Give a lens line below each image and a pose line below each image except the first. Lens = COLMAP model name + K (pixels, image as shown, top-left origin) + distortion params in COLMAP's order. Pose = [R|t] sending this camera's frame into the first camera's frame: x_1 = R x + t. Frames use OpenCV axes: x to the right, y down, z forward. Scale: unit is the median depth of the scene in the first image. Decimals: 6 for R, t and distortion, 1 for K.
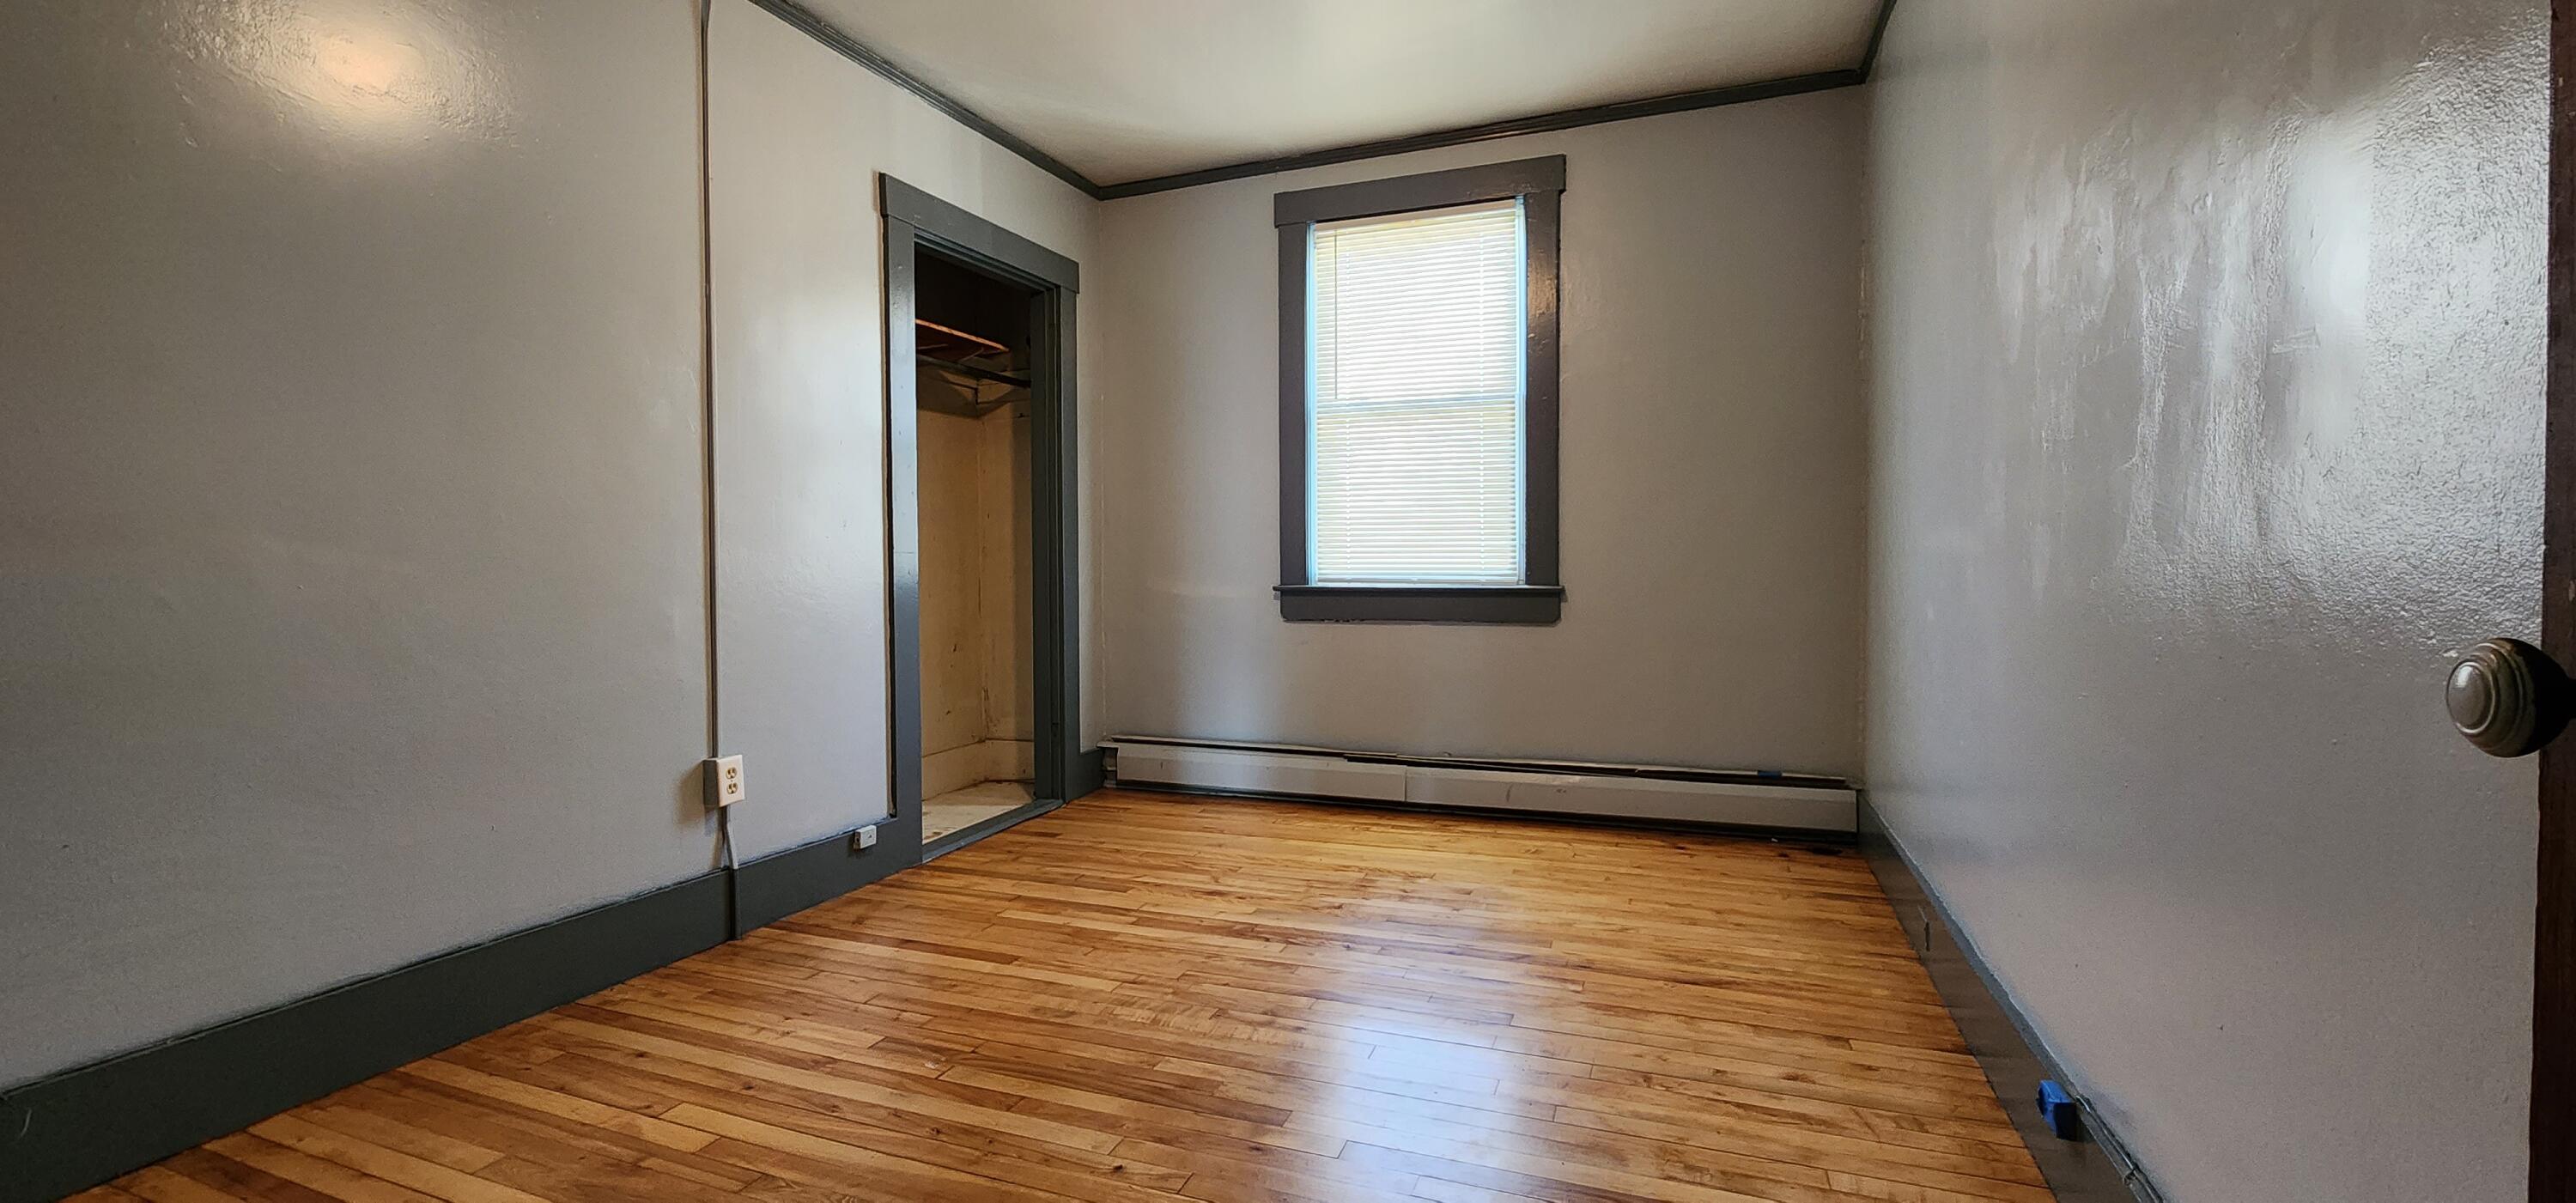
lens RADIAL K [[1054.9, 0, 1286.7], [0, 1054.9, 595.7], [0, 0, 1]] dist [-0.002940, -0.000423]
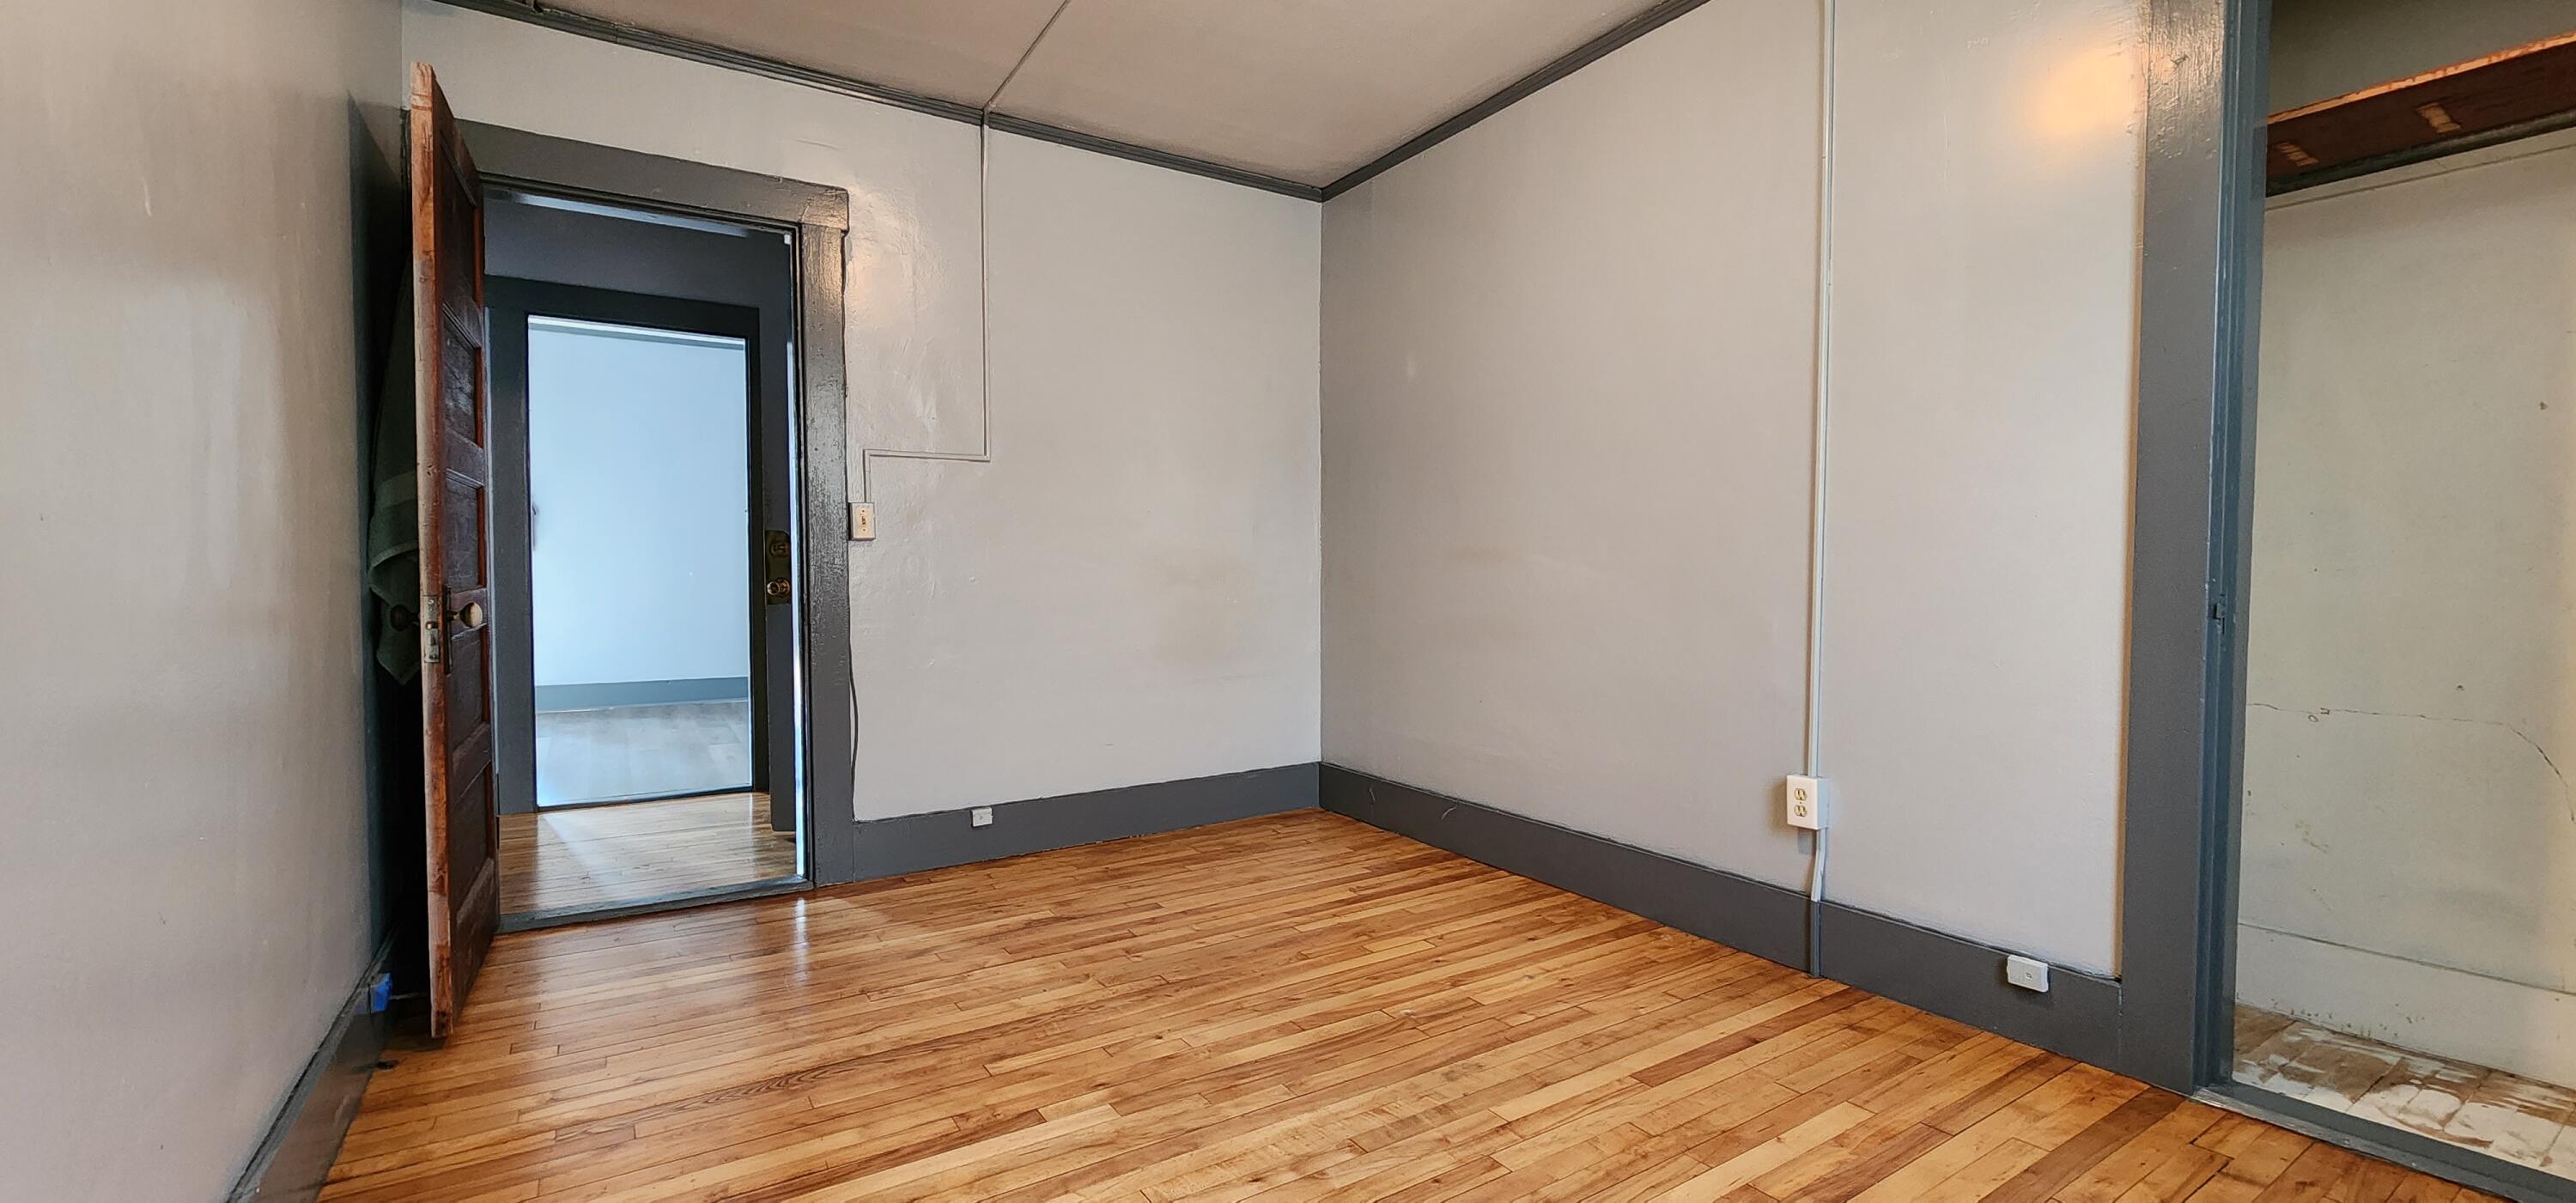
lens RADIAL K [[1054.9, 0, 1286.7], [0, 1054.9, 595.7], [0, 0, 1]] dist [-0.002940, -0.000423]
pose [[-0.586209, 0.030825, -0.809573, 0.576967], [-0.017014, 0.998587, 0.050342, -0.056176], [0.809981, 0.043285, -0.584857, 1.358234]]
